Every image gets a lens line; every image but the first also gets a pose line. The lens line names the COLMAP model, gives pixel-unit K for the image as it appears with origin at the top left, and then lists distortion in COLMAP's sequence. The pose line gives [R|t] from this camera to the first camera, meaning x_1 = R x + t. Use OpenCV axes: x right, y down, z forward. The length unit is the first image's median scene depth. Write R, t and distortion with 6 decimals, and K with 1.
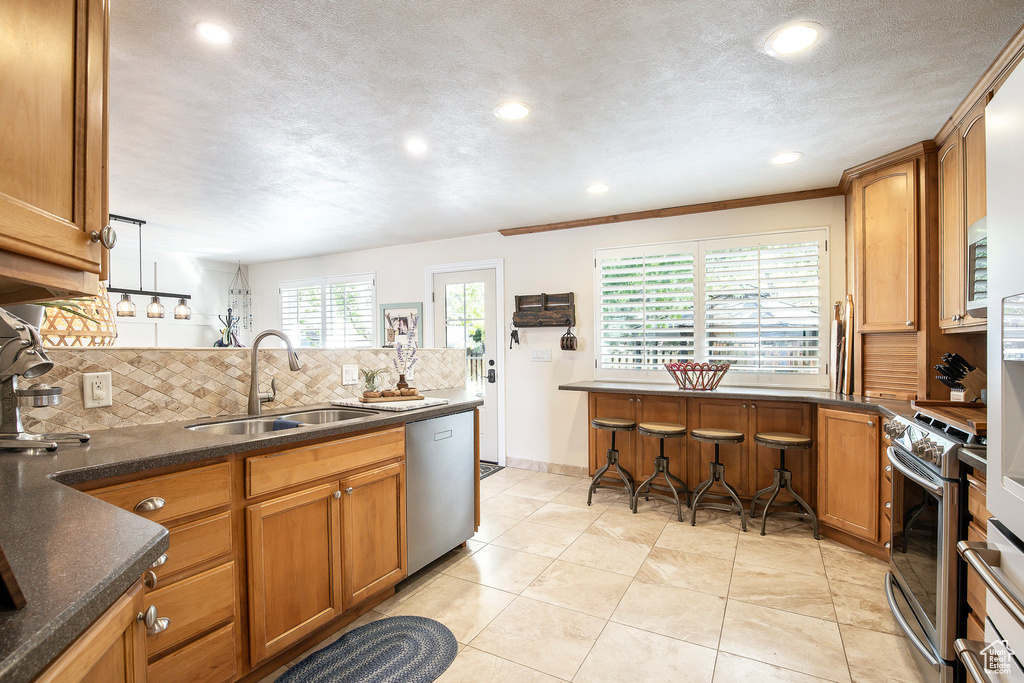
lens RADIAL K [[474.4, 0, 506.1], [0, 474.4, 335.4], [0, 0, 1]] dist [-0.013986, 0.000844]
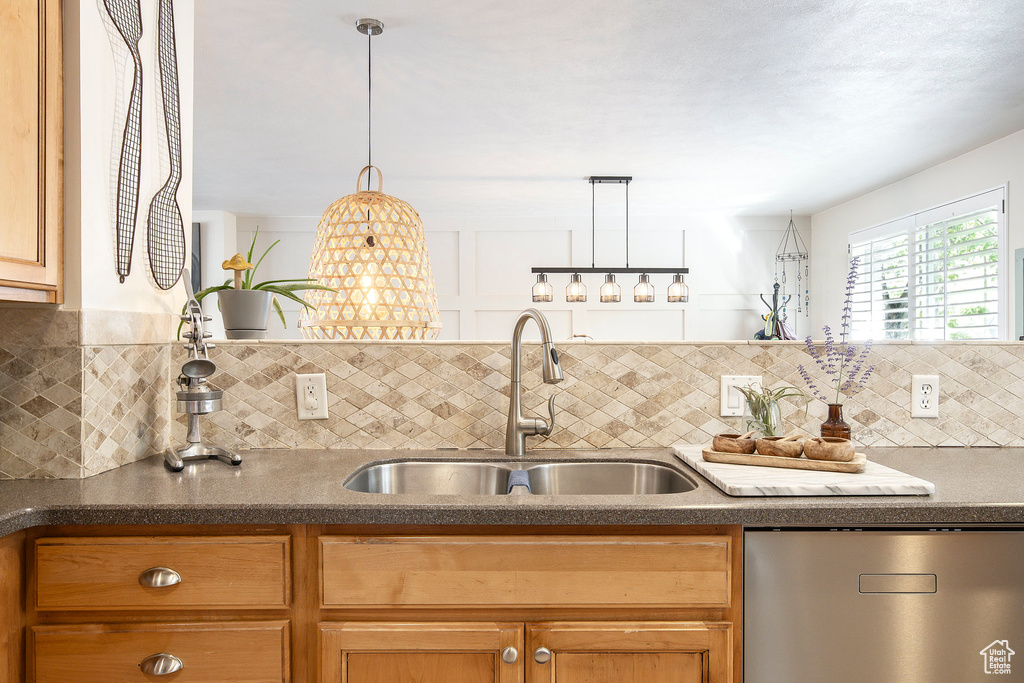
lens RADIAL K [[674.5, 0, 513.2], [0, 674.5, 342.9], [0, 0, 1]] dist [-0.003829, -0.001149]
pose [[0.498188, -0.001077, -0.867068, 0.198326], [0.025241, 0.999593, 0.013261, 0.018719], [0.866702, -0.028492, 0.498013, 0.606975]]
